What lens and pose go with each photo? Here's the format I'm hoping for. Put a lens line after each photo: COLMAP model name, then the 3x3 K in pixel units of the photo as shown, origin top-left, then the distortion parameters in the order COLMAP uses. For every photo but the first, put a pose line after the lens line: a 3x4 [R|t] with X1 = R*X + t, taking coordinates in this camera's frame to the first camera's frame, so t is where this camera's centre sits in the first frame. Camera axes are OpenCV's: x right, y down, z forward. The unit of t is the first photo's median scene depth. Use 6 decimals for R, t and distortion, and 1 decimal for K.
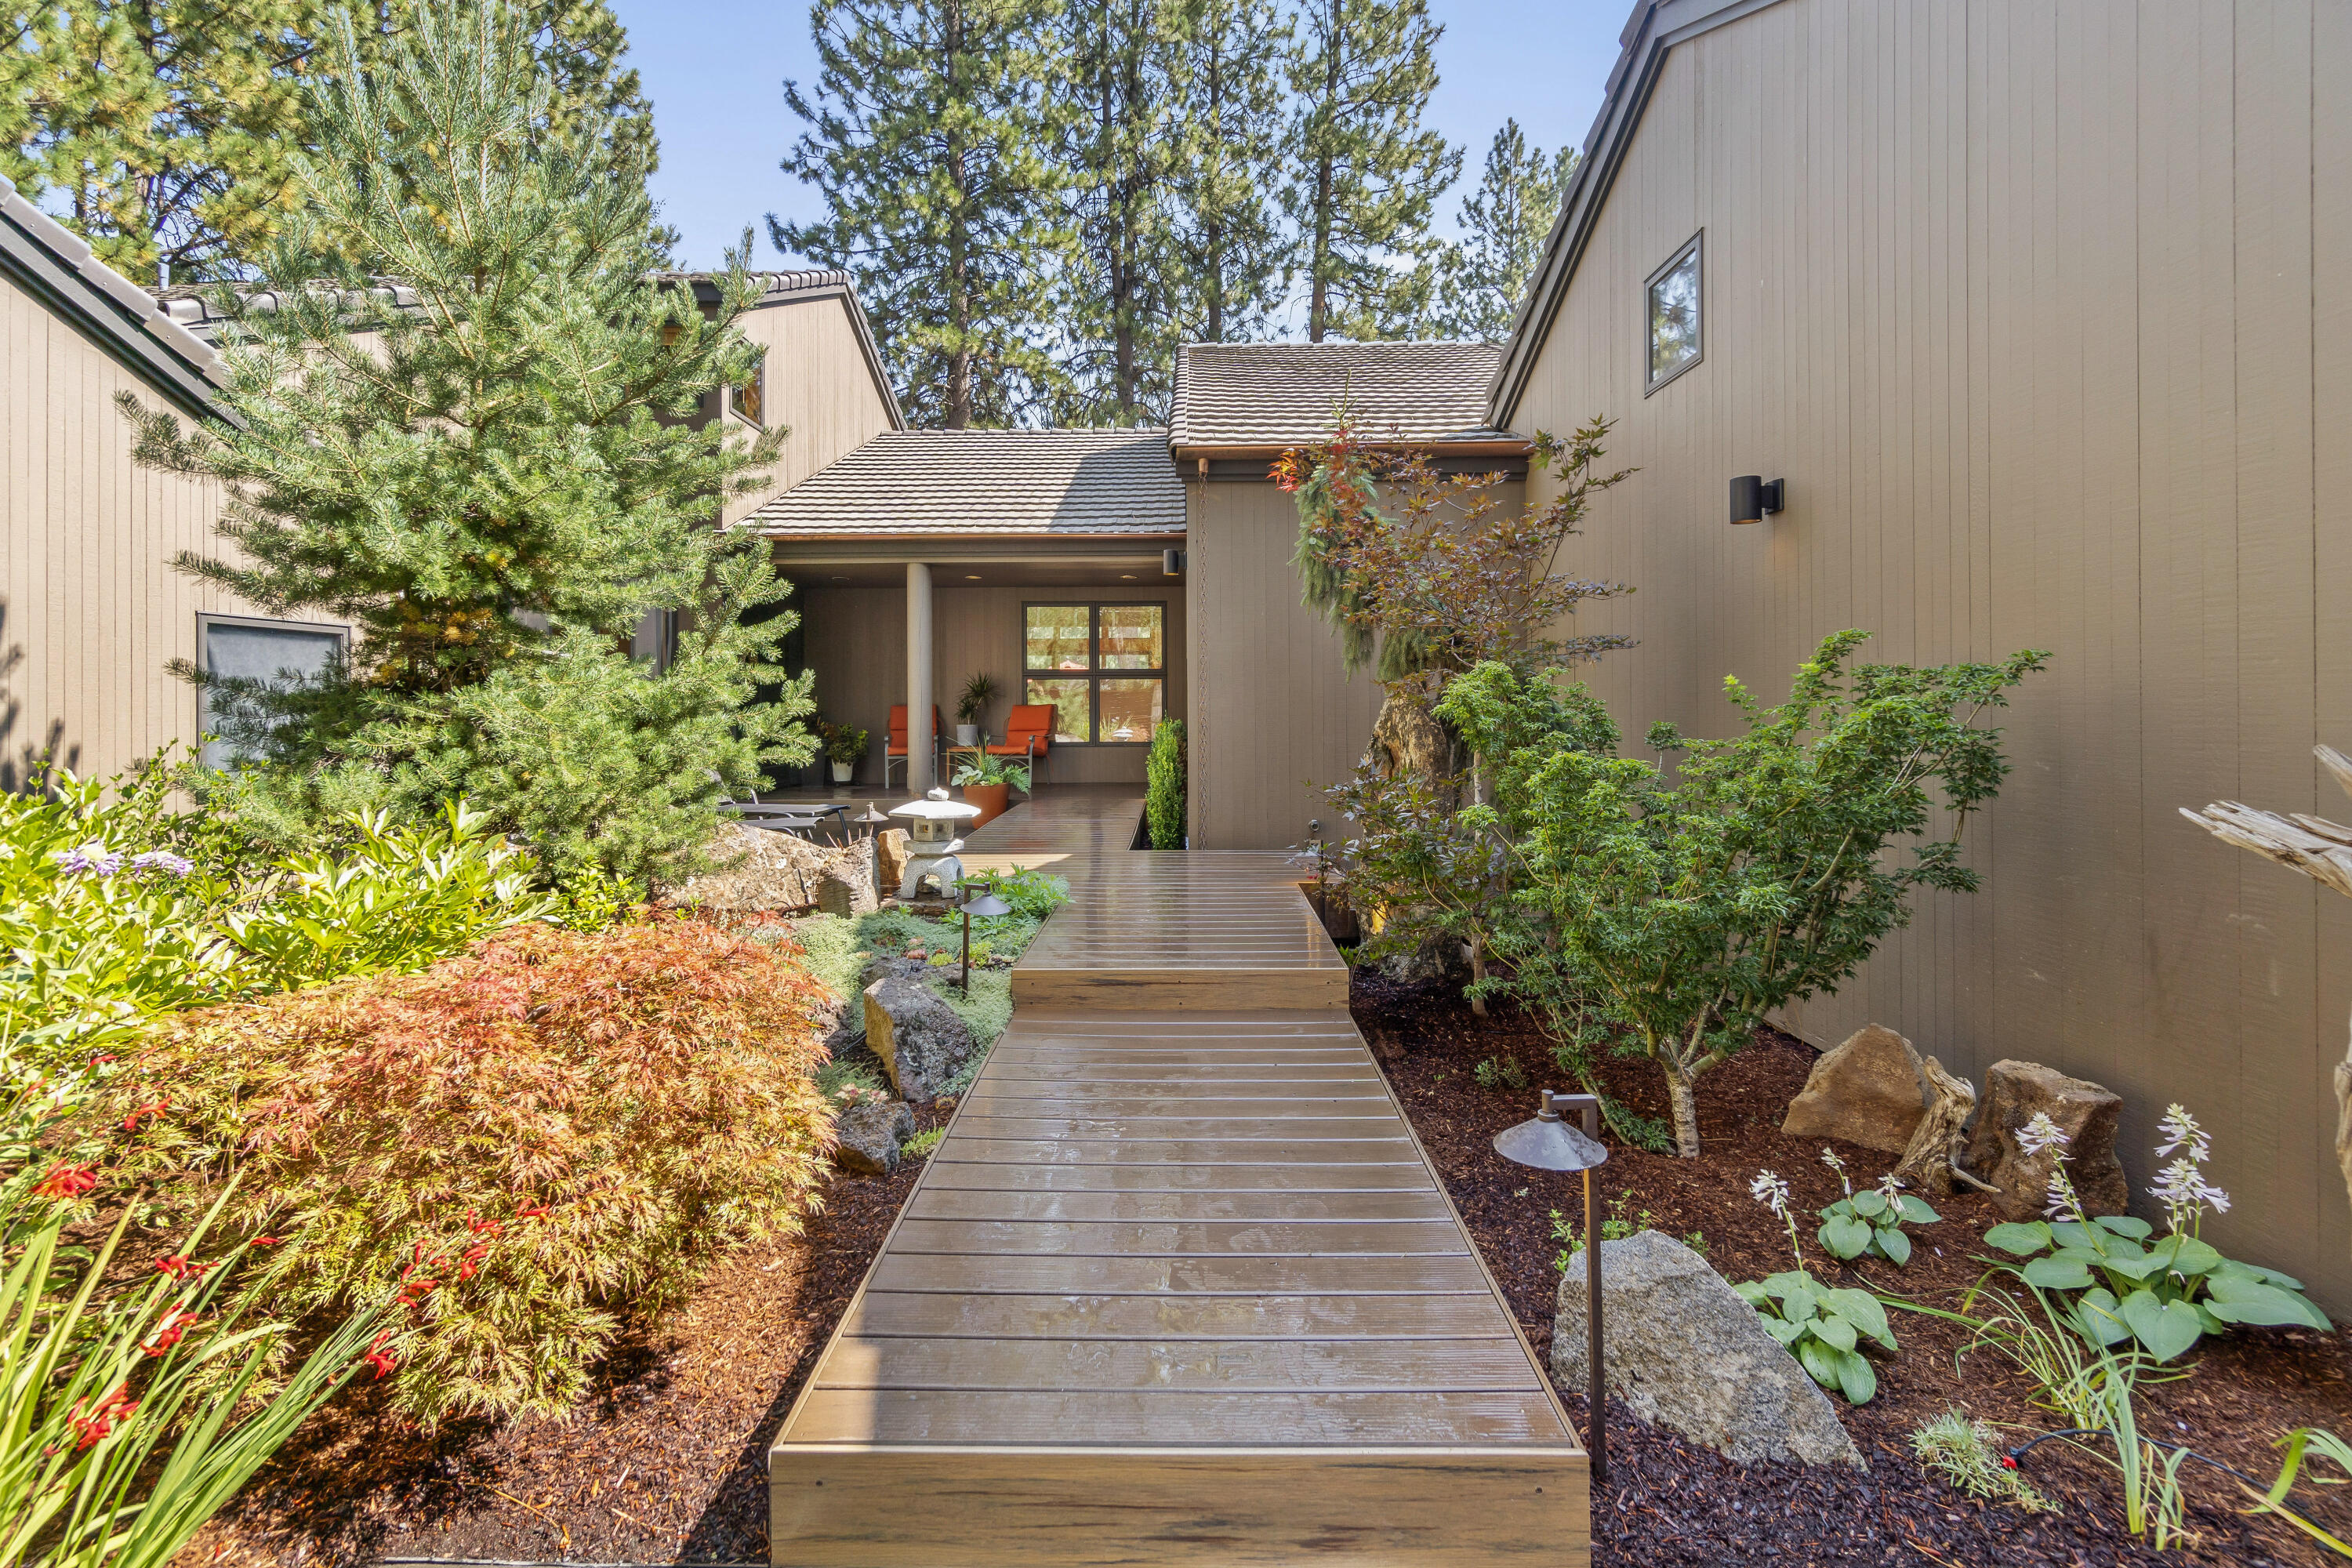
lens RADIAL K [[1026.9, 0, 1167.8], [0, 1026.9, 707.1], [0, 0, 1]] dist [-0.029131, -0.001263]
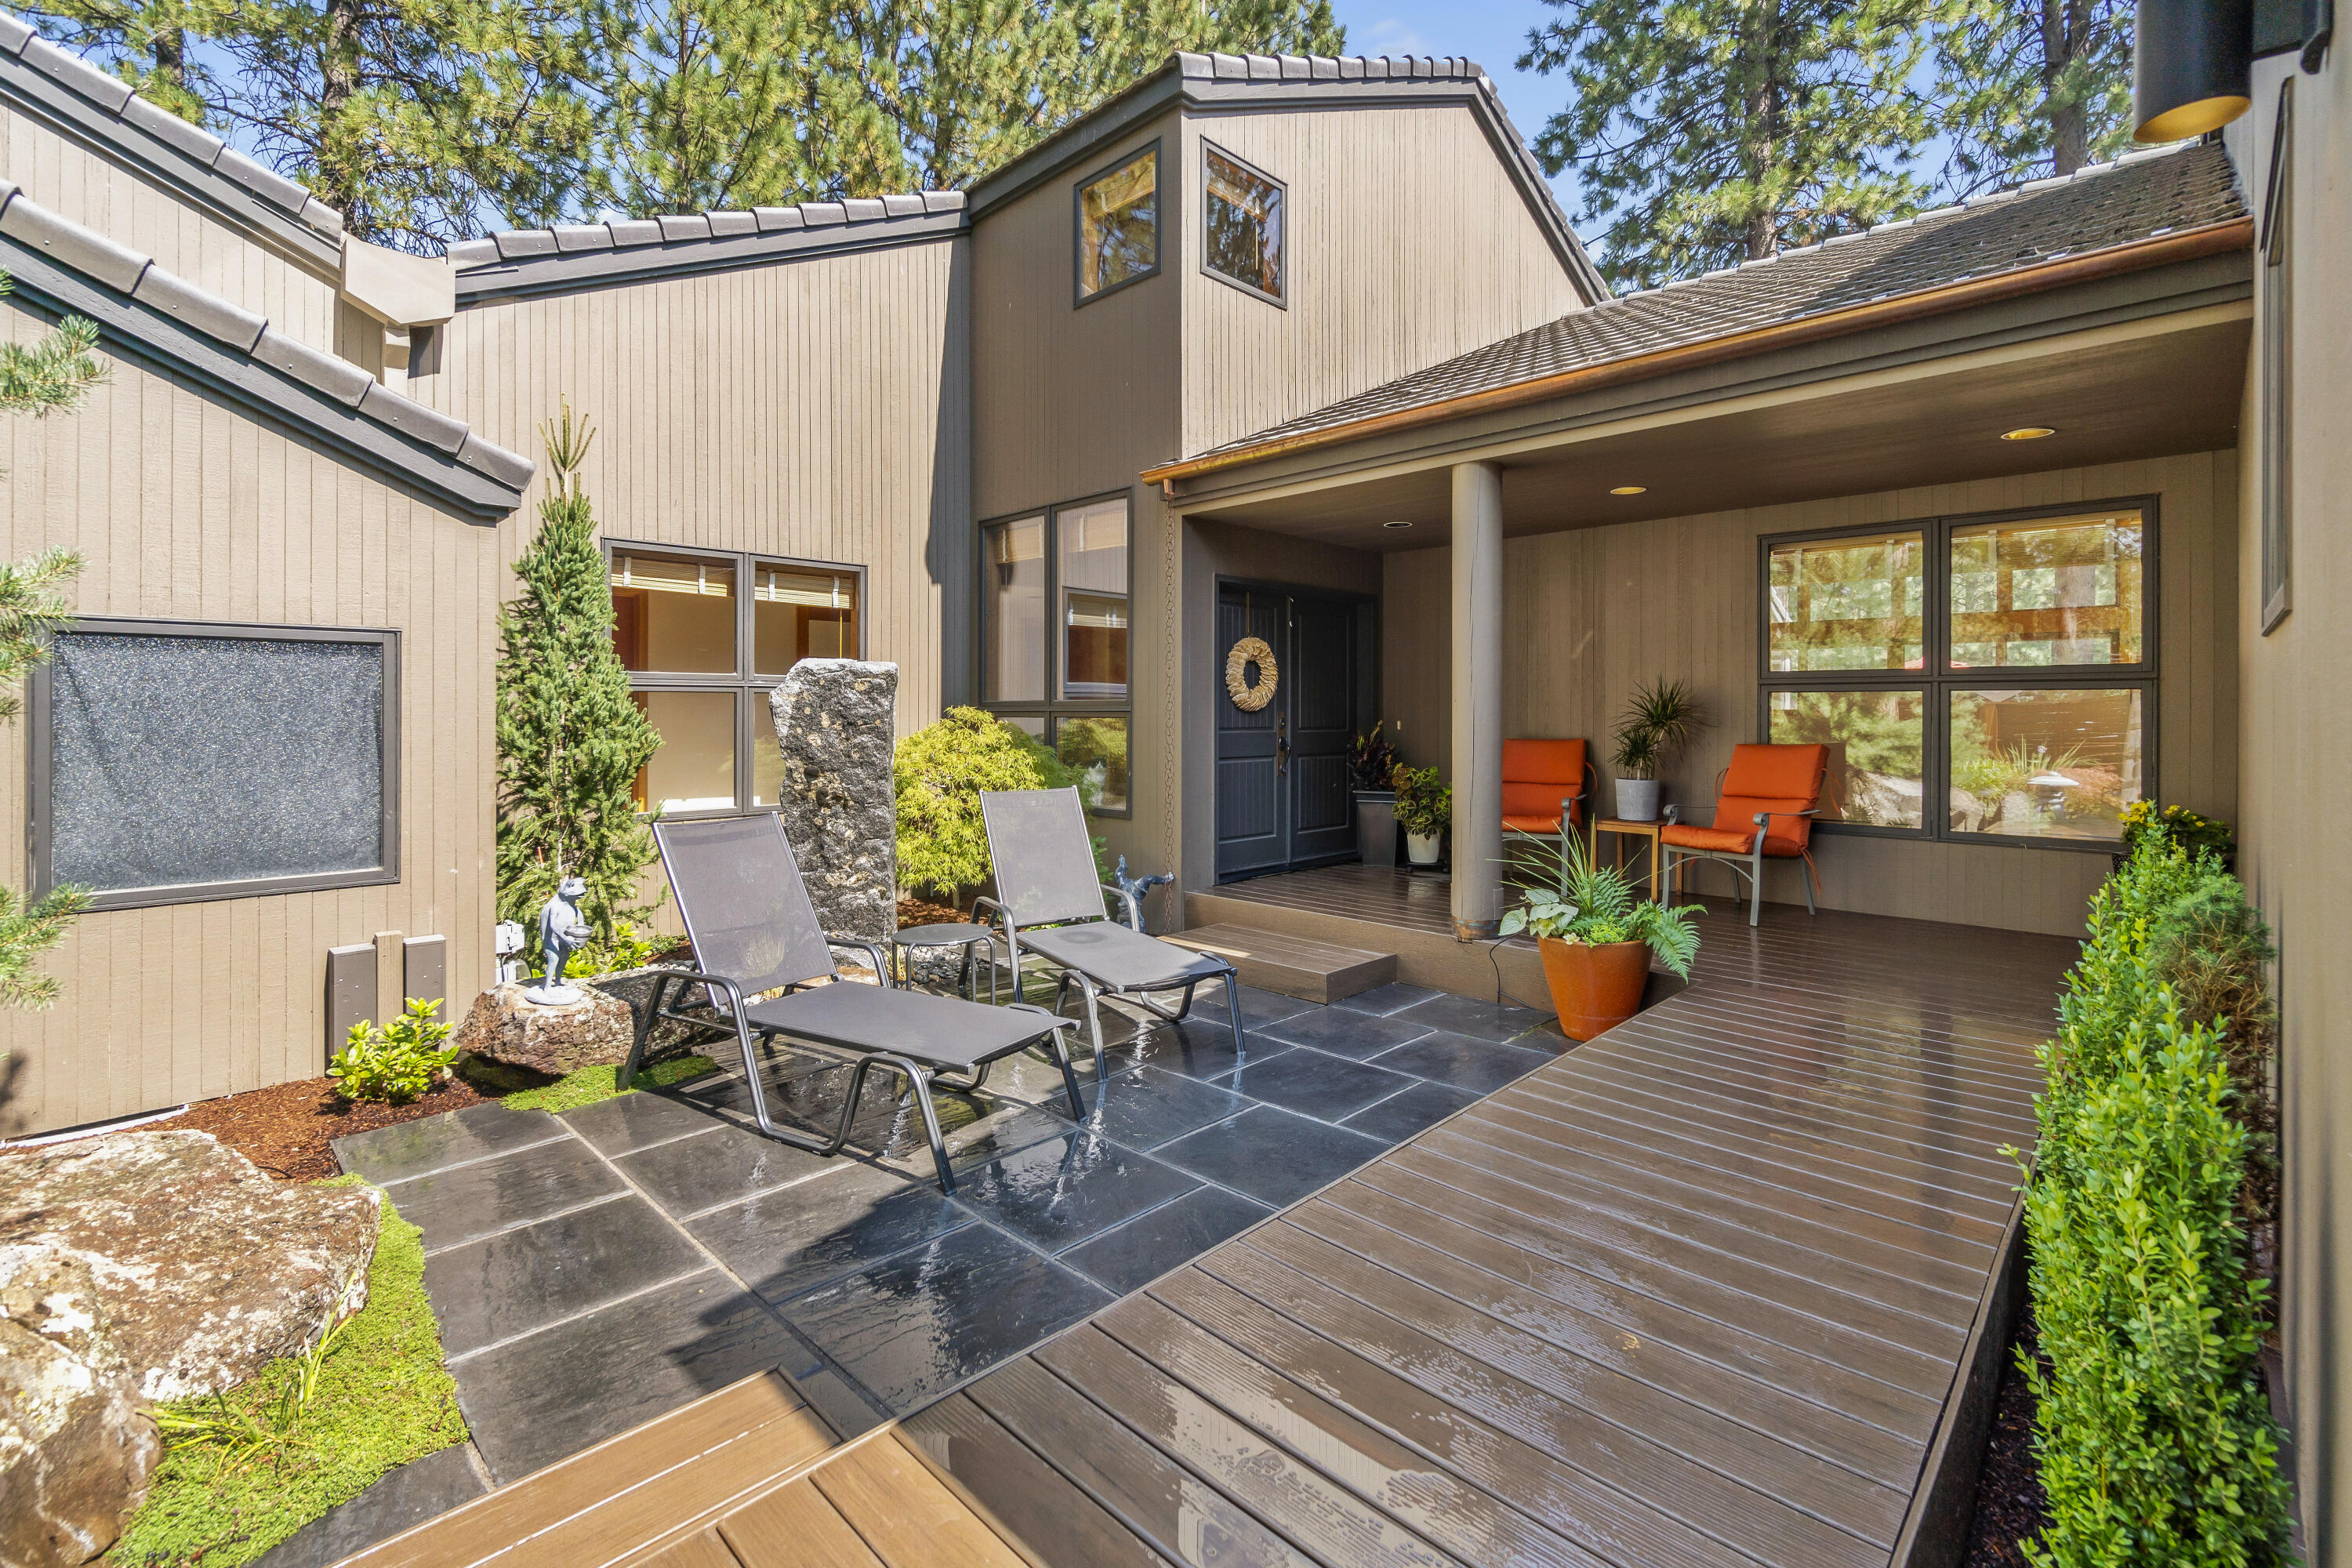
lens RADIAL K [[1026.9, 0, 1111.6], [0, 1026.9, 723.9], [0, 0, 1]] dist [-0.029131, -0.001263]
pose [[0.688572, 0.018206, -0.724940, -0.000733], [-0.007526, 0.999810, 0.017961, -0.006460], [0.725129, -0.006912, 0.688578, 0.158811]]
